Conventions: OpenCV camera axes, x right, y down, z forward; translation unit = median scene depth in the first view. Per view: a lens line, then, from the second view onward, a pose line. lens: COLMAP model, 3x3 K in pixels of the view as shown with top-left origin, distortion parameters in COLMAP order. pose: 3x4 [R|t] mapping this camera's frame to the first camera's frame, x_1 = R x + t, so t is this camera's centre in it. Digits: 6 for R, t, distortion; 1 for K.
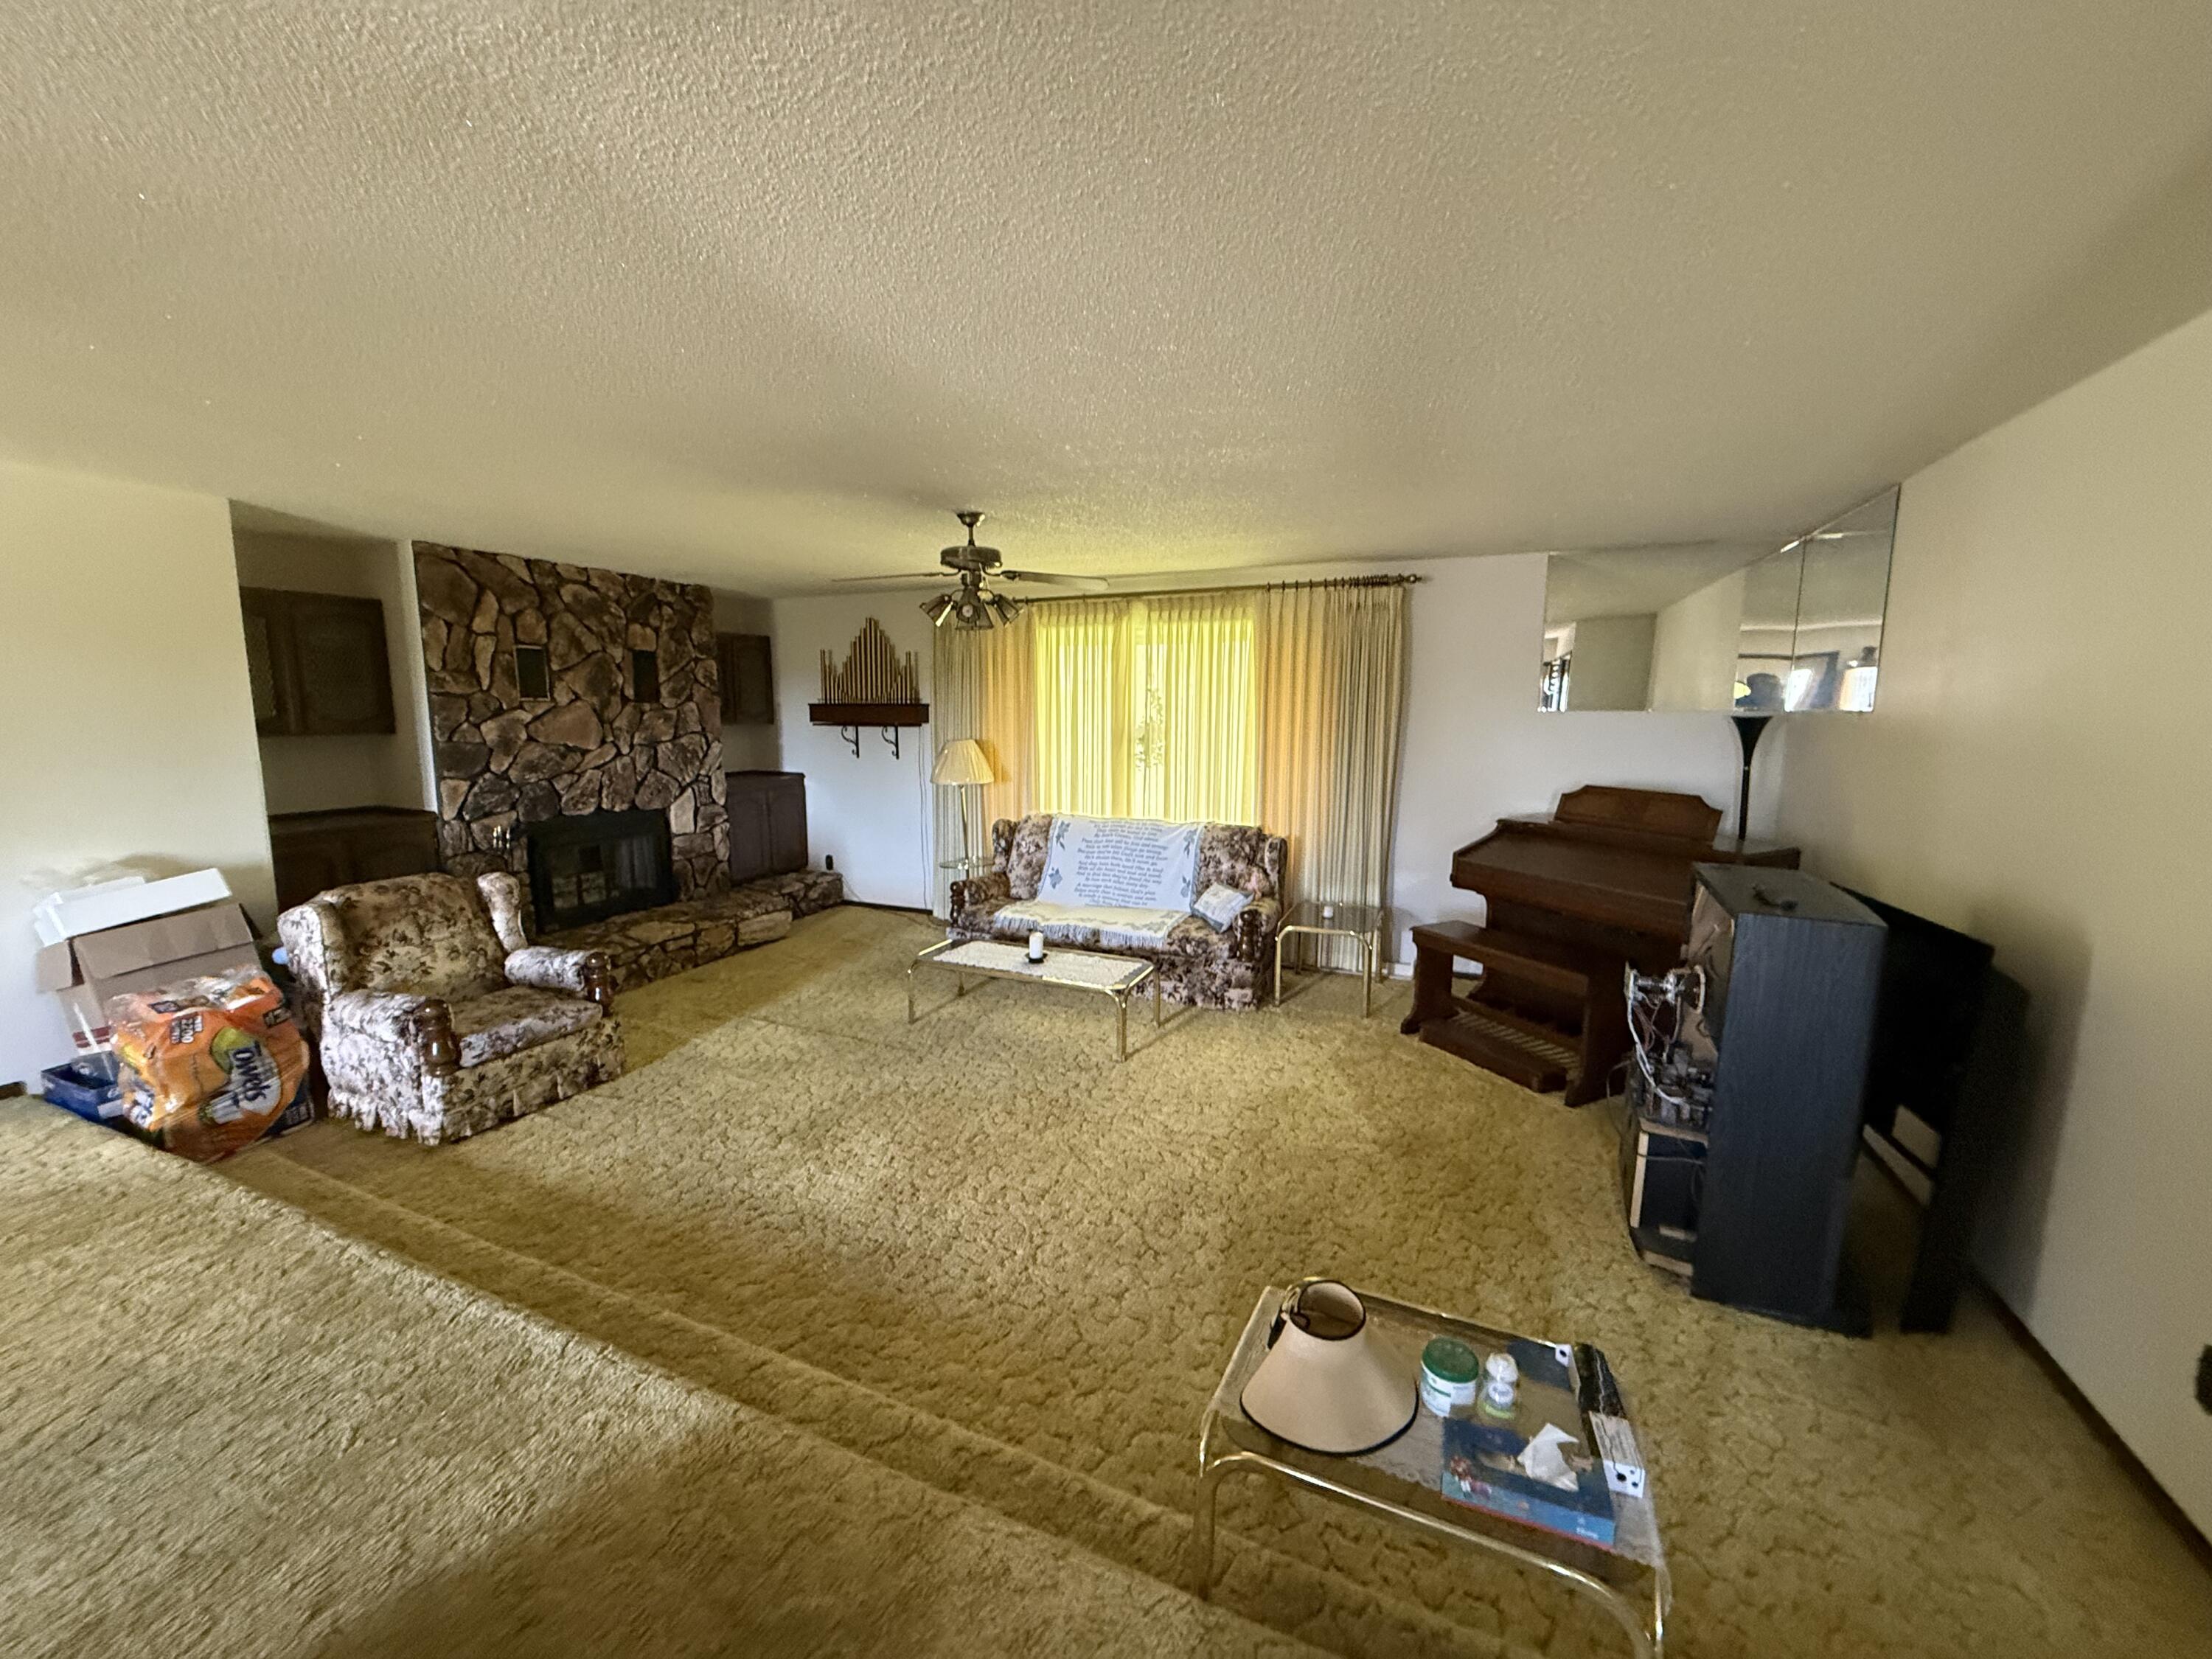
lens RADIAL K [[879.9, 0, 1111.7], [0, 879.9, 836.0], [0, 0, 1]] dist [-0.023183, -0.000844]
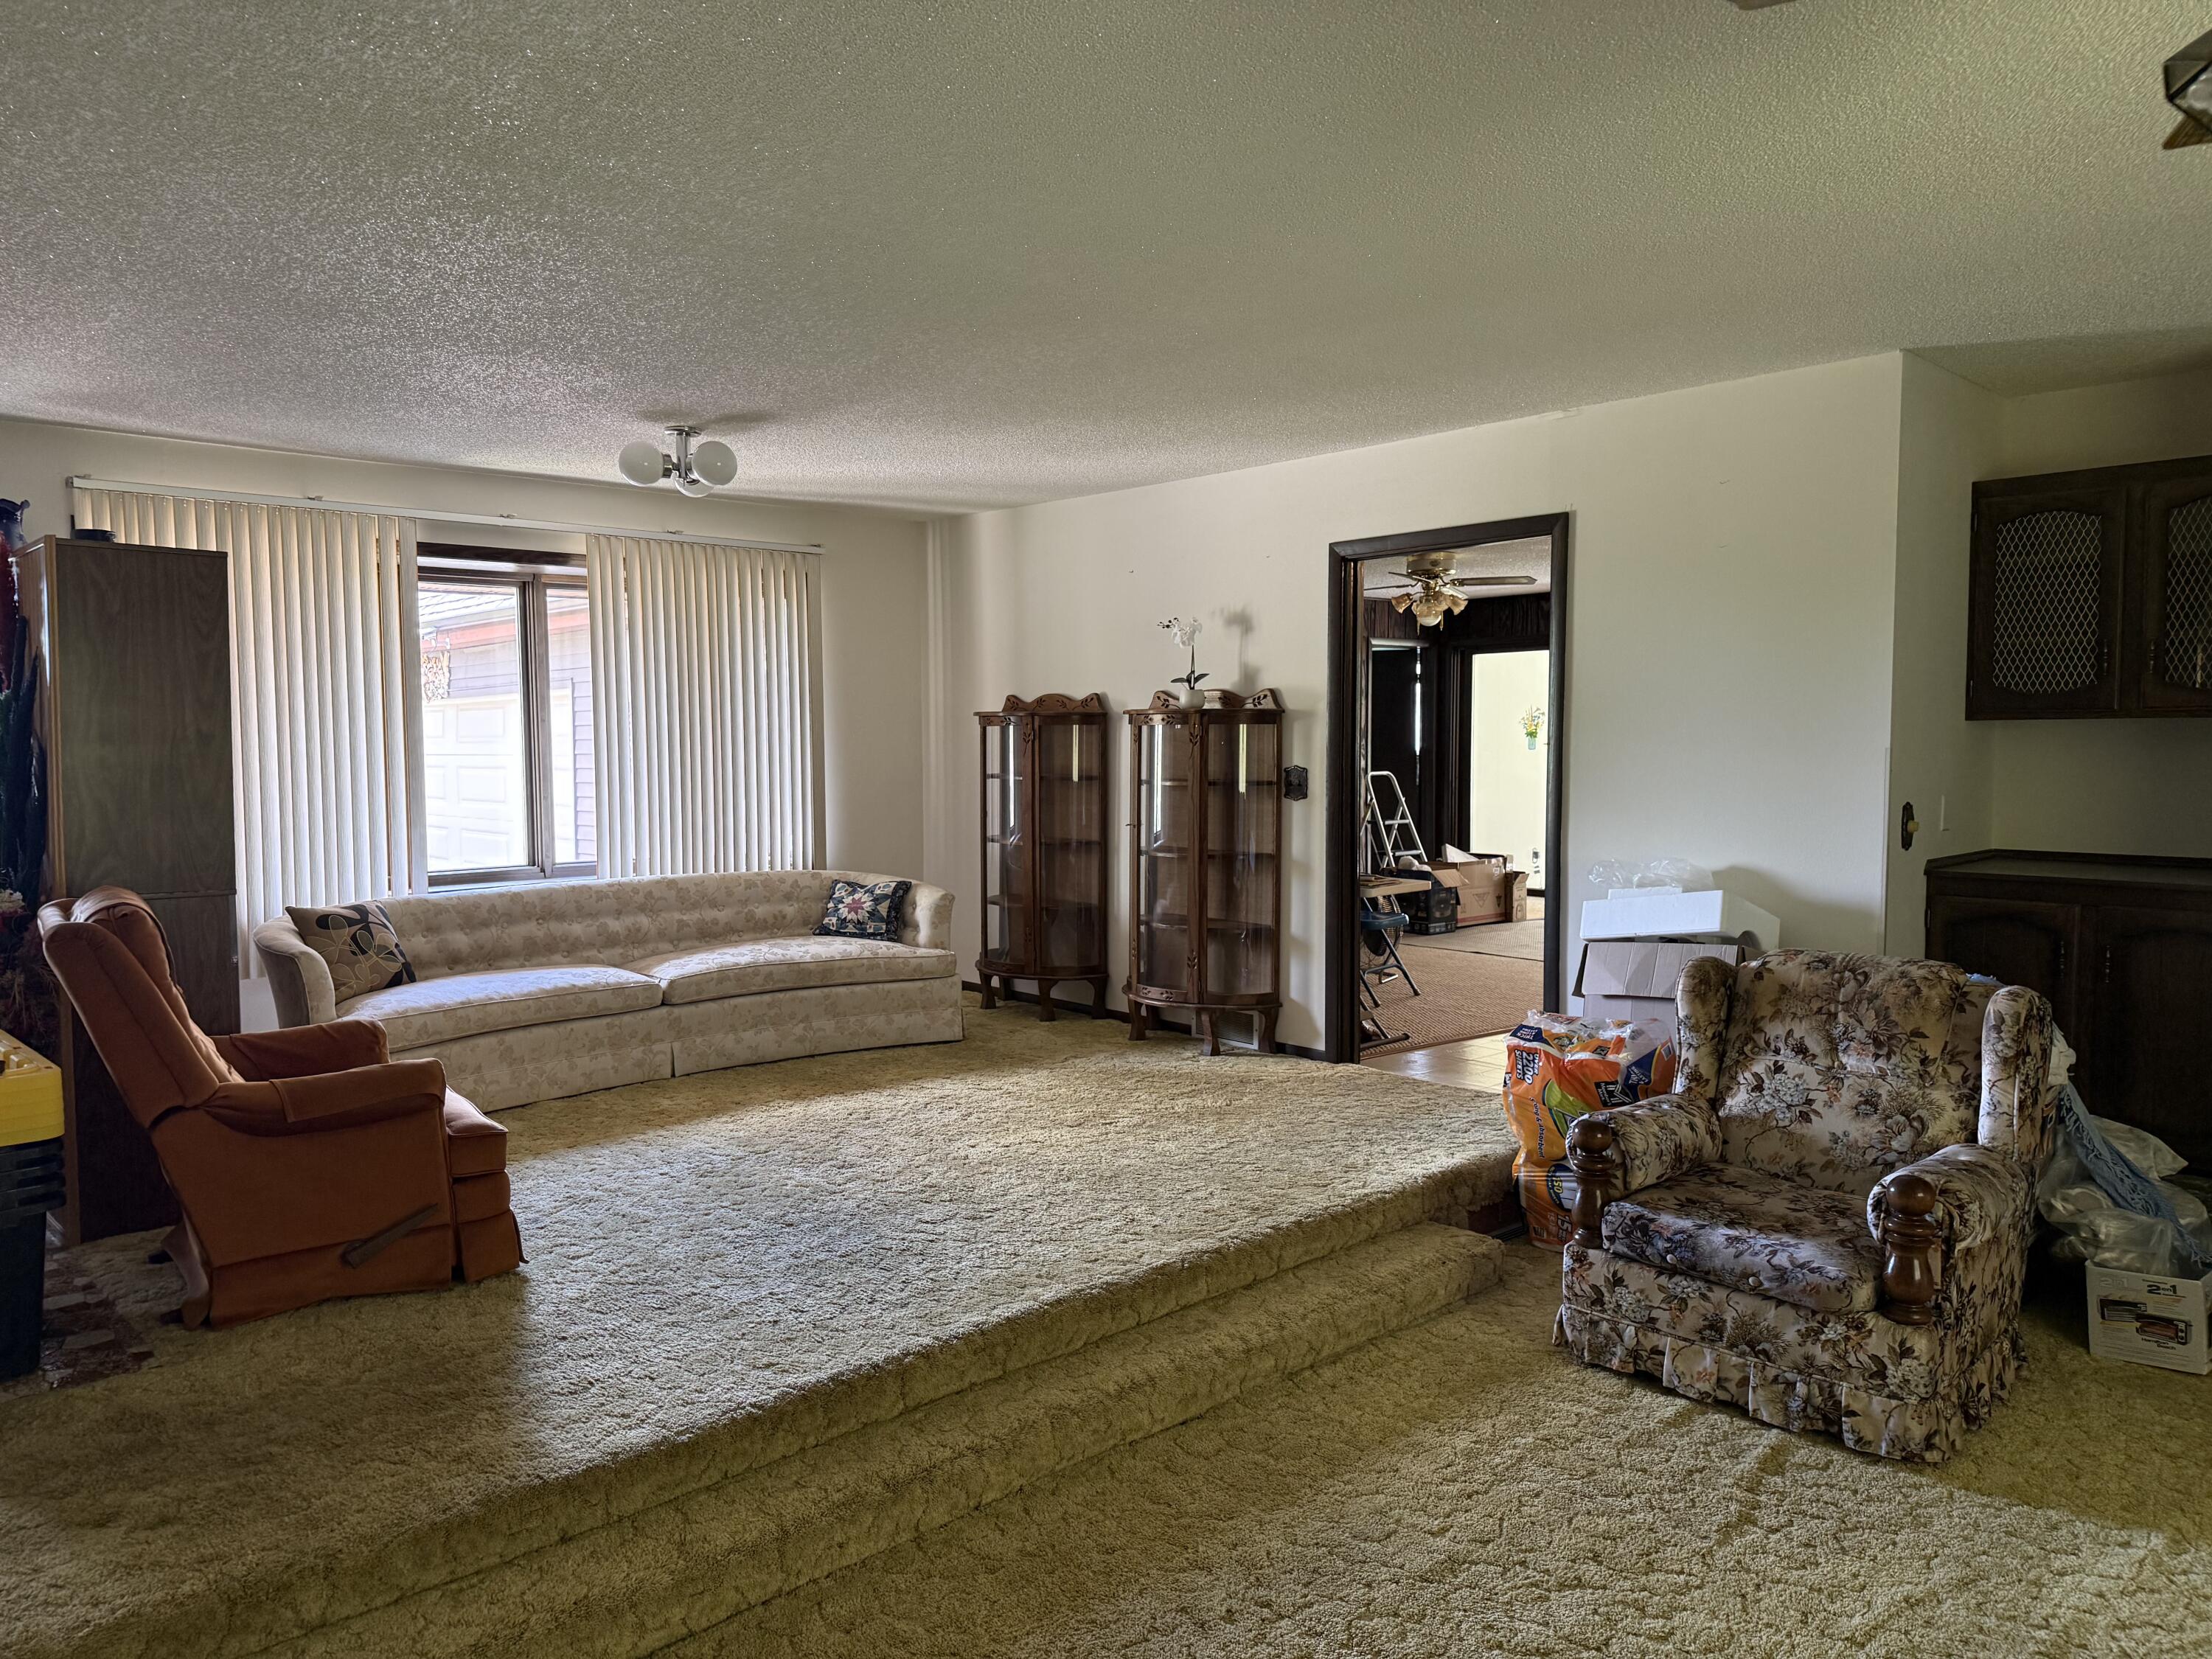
lens RADIAL K [[1522.9, 0, 1112.7], [0, 1522.9, 827.8], [0, 0, 1]] dist [0.059670, -0.001891]
pose [[-0.397231, 0.047752, -0.916475, 0.319670], [-0.130373, 0.985580, 0.107861, -0.082253], [0.908411, 0.162330, -0.385278, 0.961630]]
